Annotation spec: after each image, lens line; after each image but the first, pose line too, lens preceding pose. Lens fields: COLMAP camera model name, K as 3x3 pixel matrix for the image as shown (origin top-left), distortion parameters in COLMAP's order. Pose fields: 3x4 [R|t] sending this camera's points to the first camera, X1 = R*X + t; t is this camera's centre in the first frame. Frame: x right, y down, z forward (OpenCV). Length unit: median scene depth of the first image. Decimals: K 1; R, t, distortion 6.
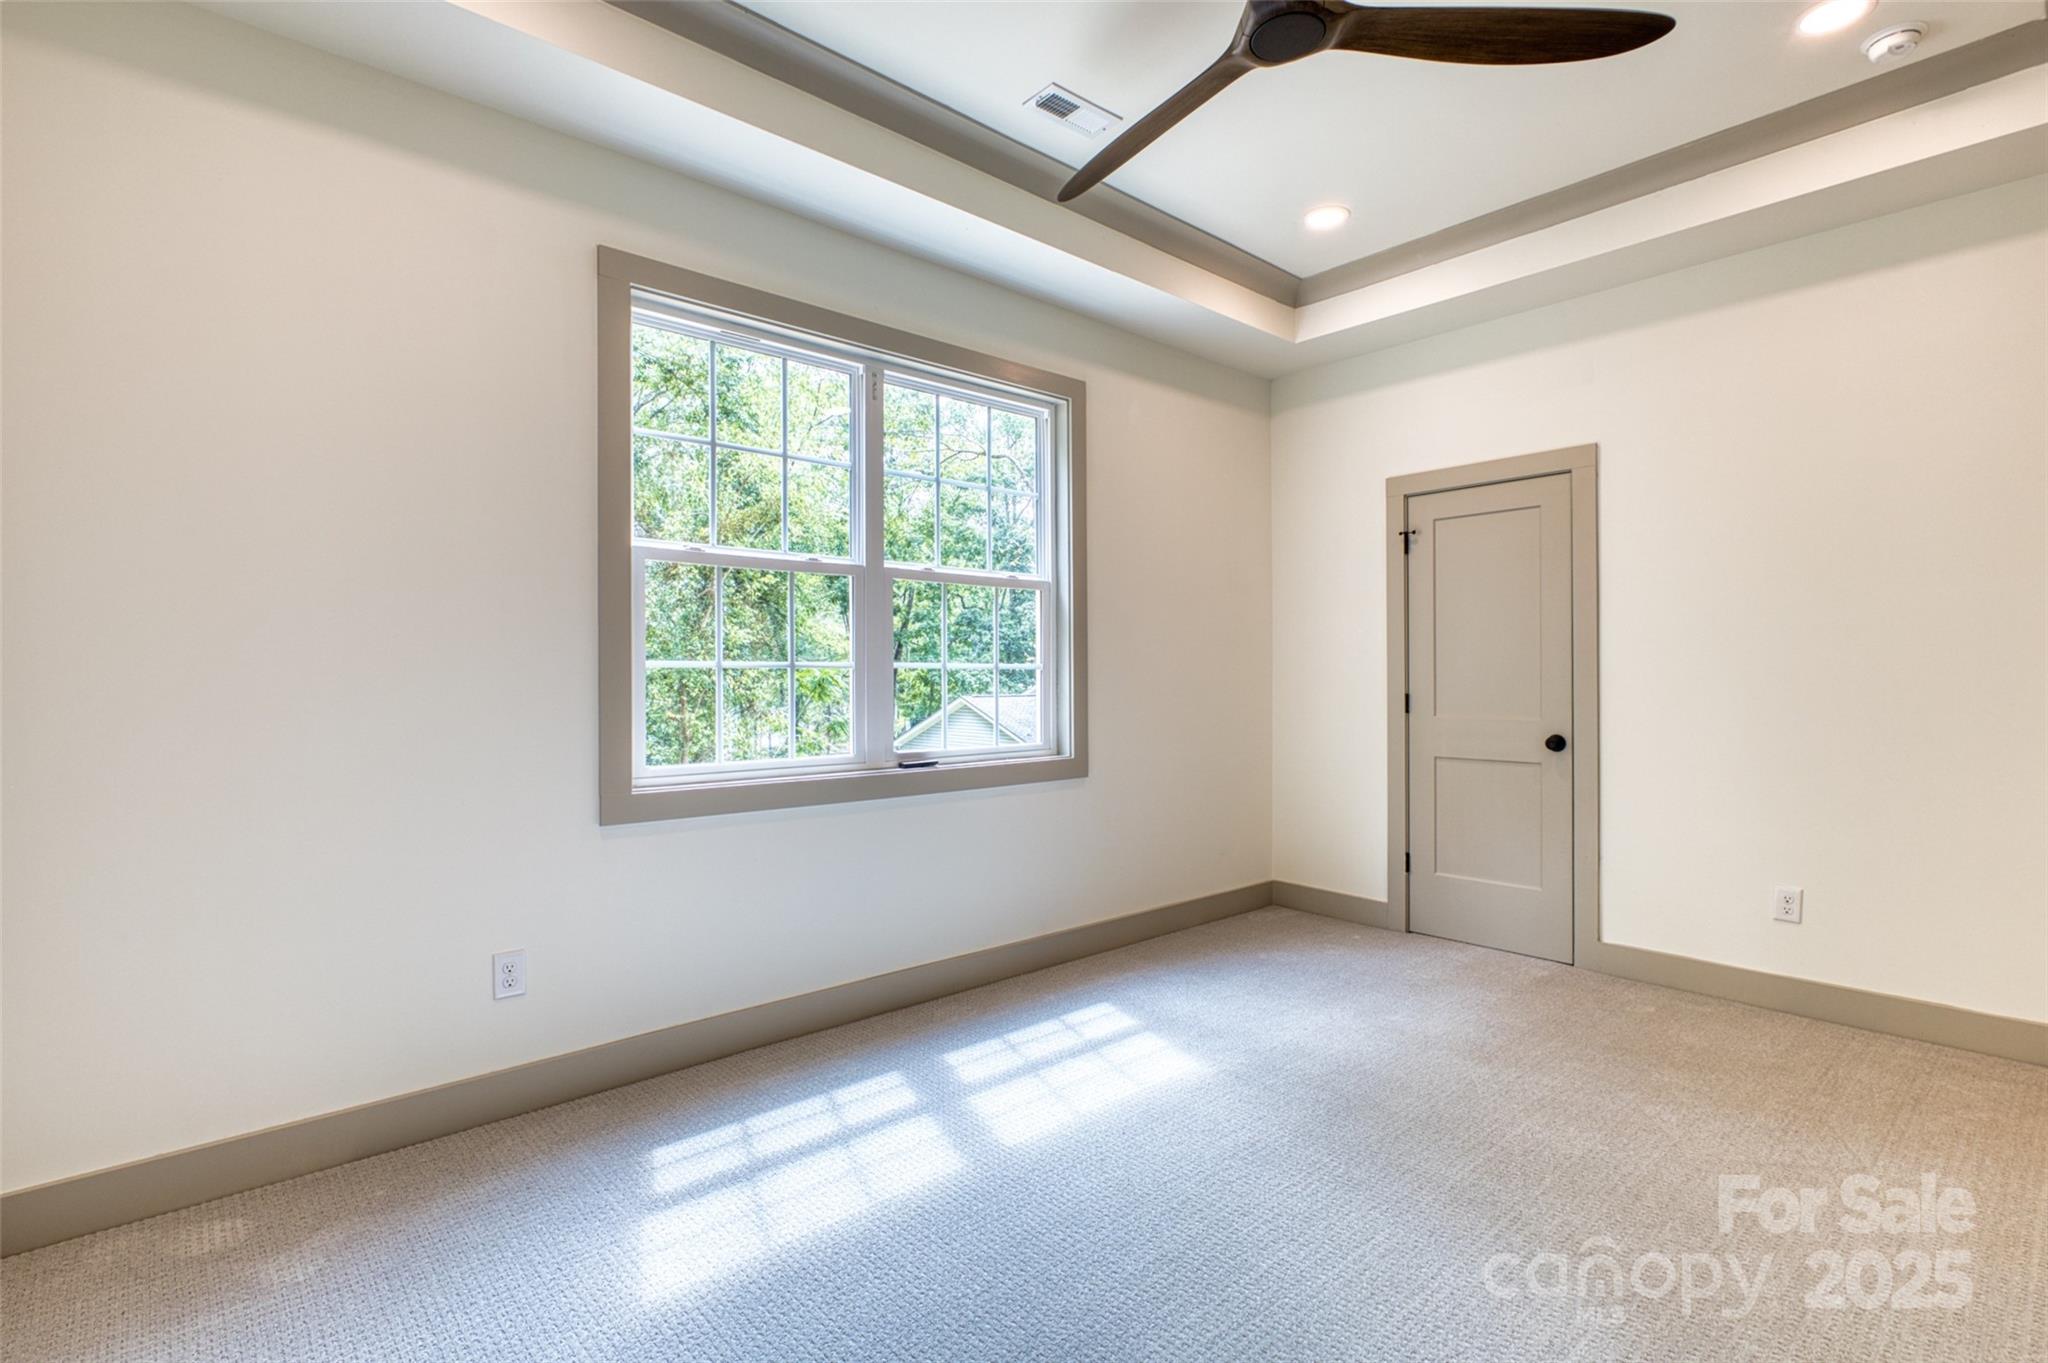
lens RADIAL K [[953.4, 0, 1024.0], [0, 953.4, 681.5], [0, 0, 1]] dist [0.000059, -0.000153]
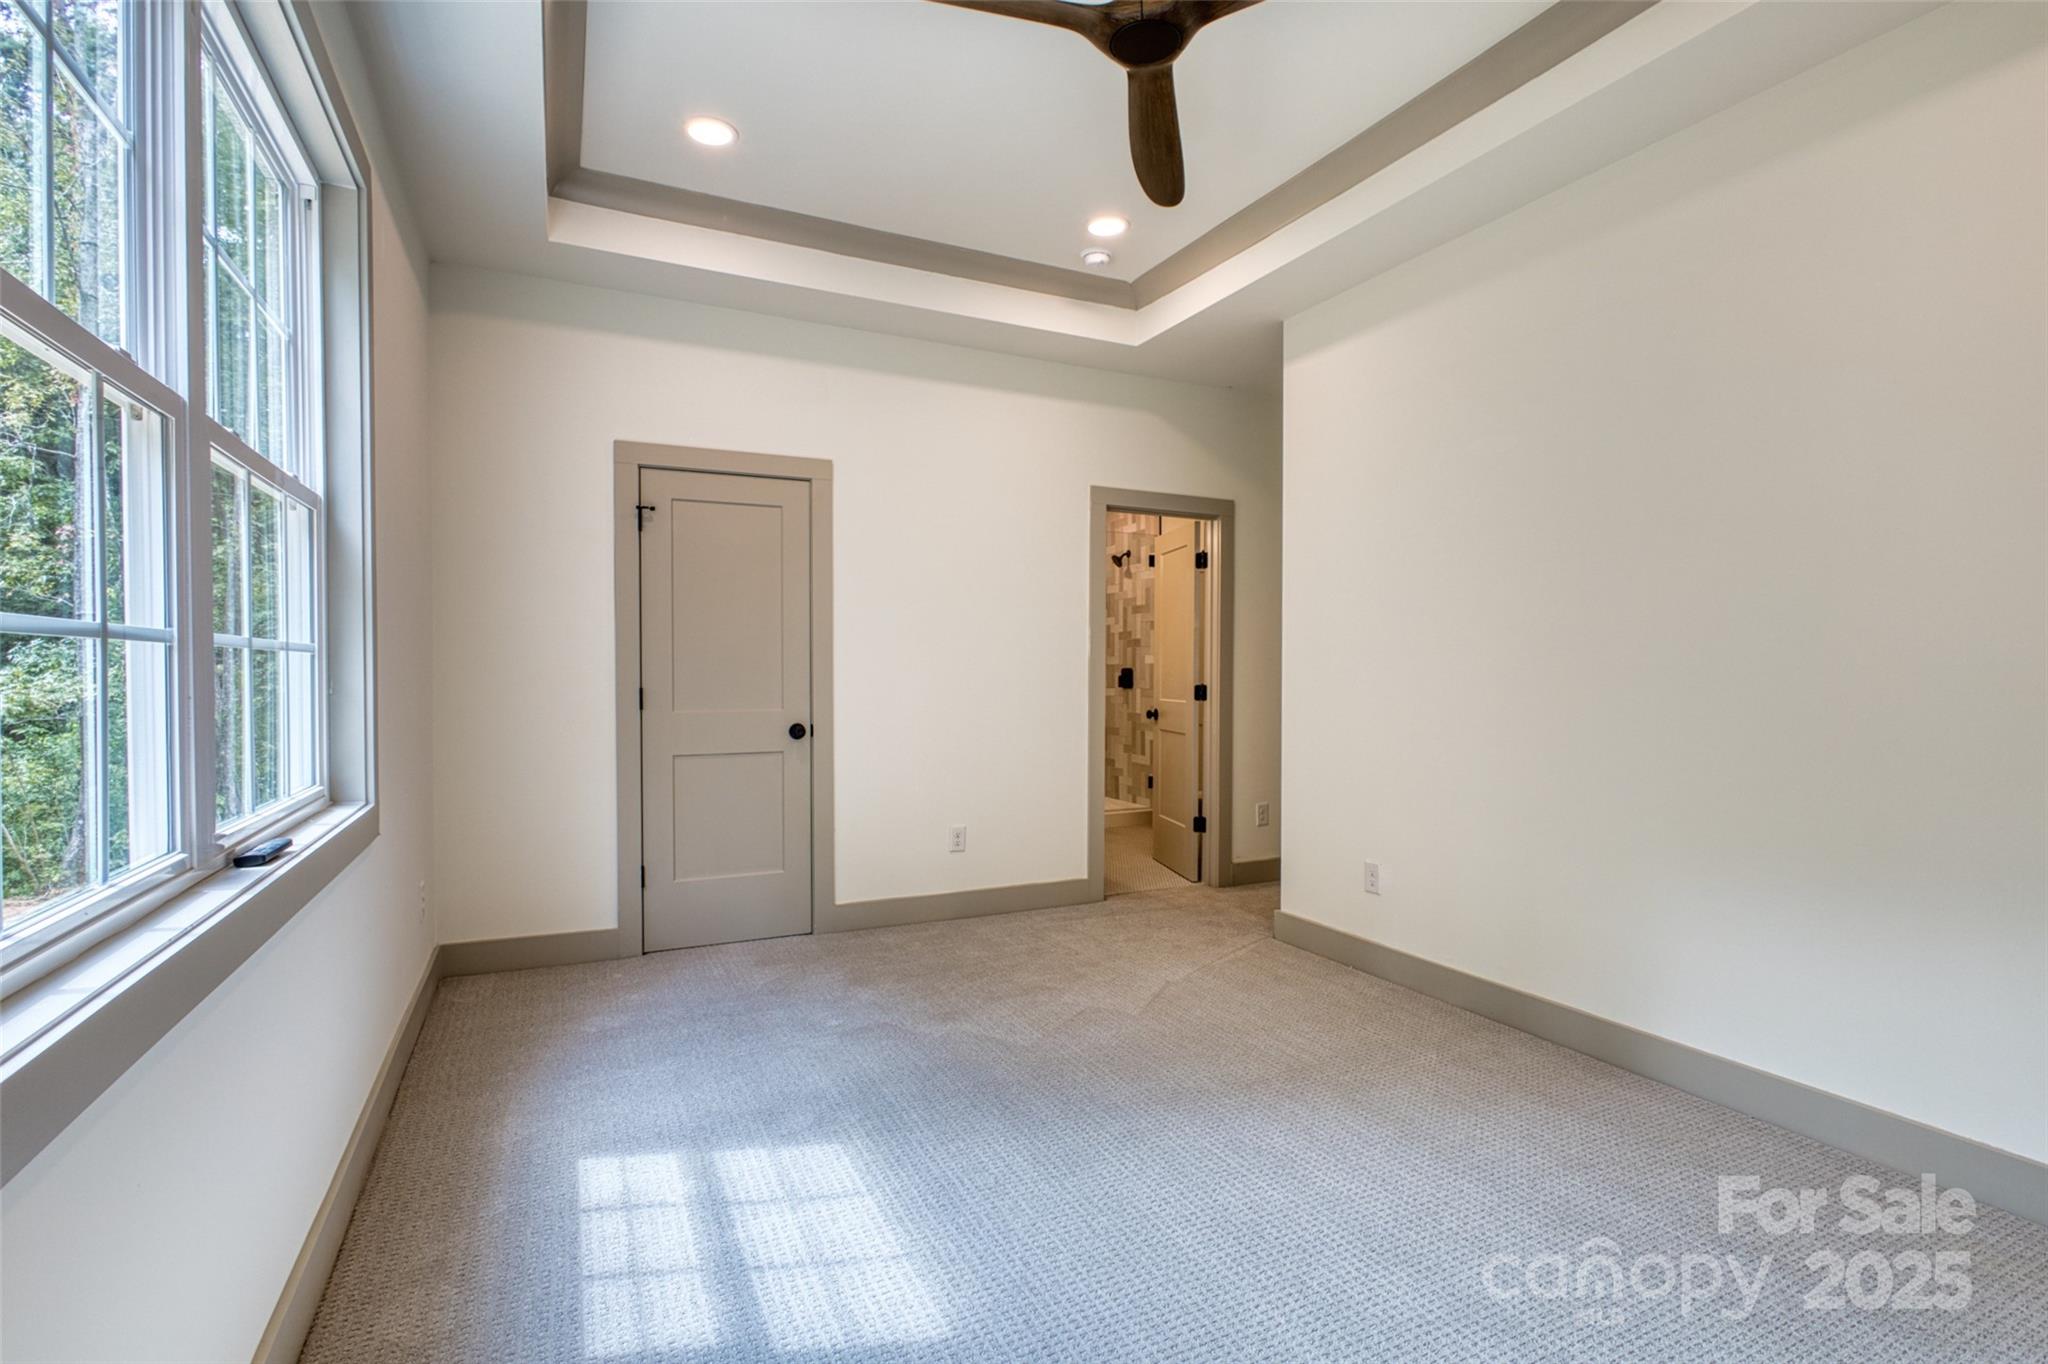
lens RADIAL K [[970.2, 0, 1024.0], [0, 970.2, 682.0], [0, 0, 1]] dist [-0.014003, 0.032278]
pose [[0.268383, -0.011036, 0.963249, -0.428642], [0.001713, 0.999938, 0.010979, -0.002539], [-0.963311, -0.001297, 0.268386, 0.469067]]
